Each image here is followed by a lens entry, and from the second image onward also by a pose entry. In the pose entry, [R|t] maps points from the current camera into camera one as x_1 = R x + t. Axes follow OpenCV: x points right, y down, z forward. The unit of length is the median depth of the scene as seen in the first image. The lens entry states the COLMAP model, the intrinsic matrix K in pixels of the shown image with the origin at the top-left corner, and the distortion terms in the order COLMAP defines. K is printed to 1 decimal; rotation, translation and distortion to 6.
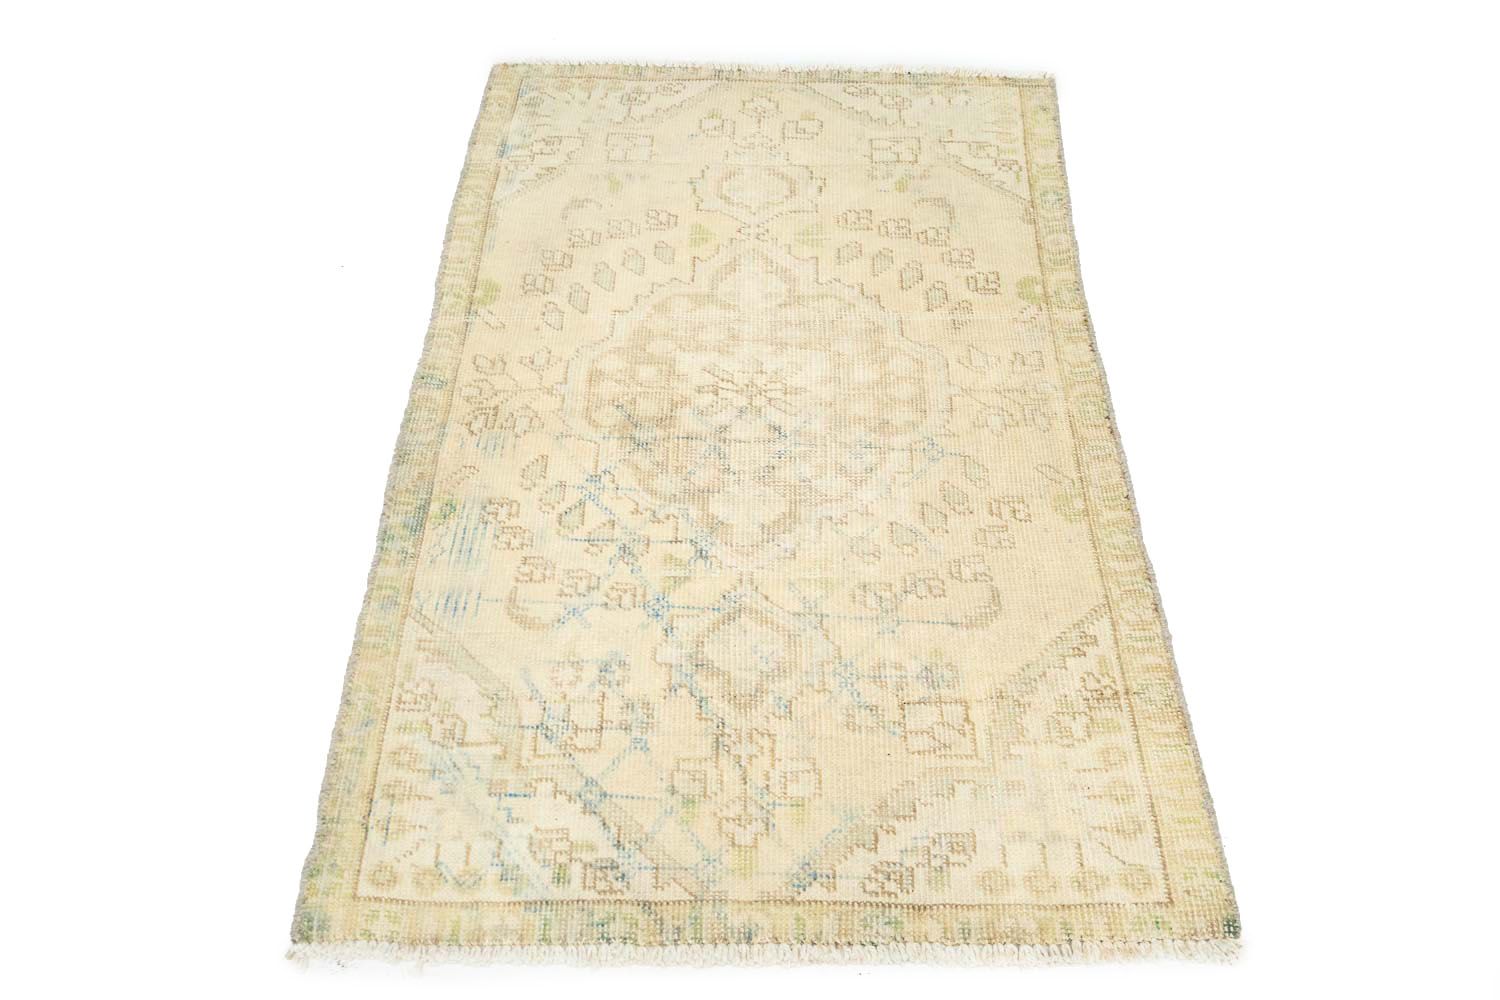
lens RADIAL K [[1253.6, 0, 754.0], [0, 1253.6, 469.8], [0, 0, 1]] dist [0.010160, -0.006114]
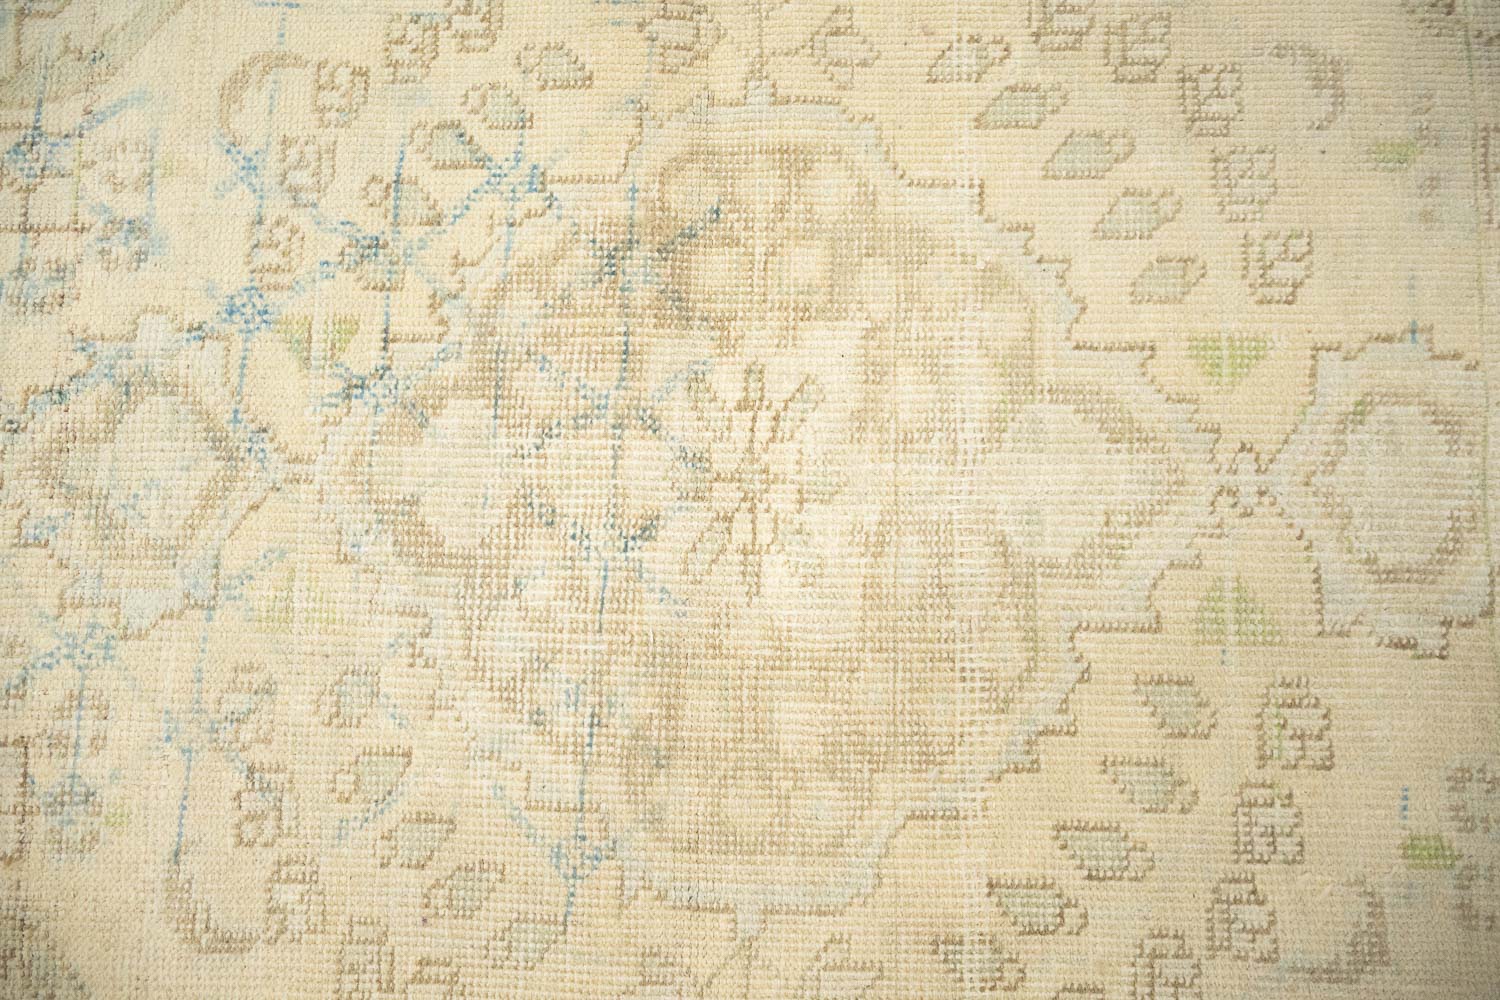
lens RADIAL K [[1253.6, 0, 718.0], [0, 1253.6, 545.9], [0, 0, 1]] dist [0.010160, -0.006114]
pose [[-0.003458, 0.993358, -0.115013, 0.080338], [-0.784164, 0.068678, 0.616741, -0.353617], [0.620543, 0.092322, 0.778718, 0.645444]]
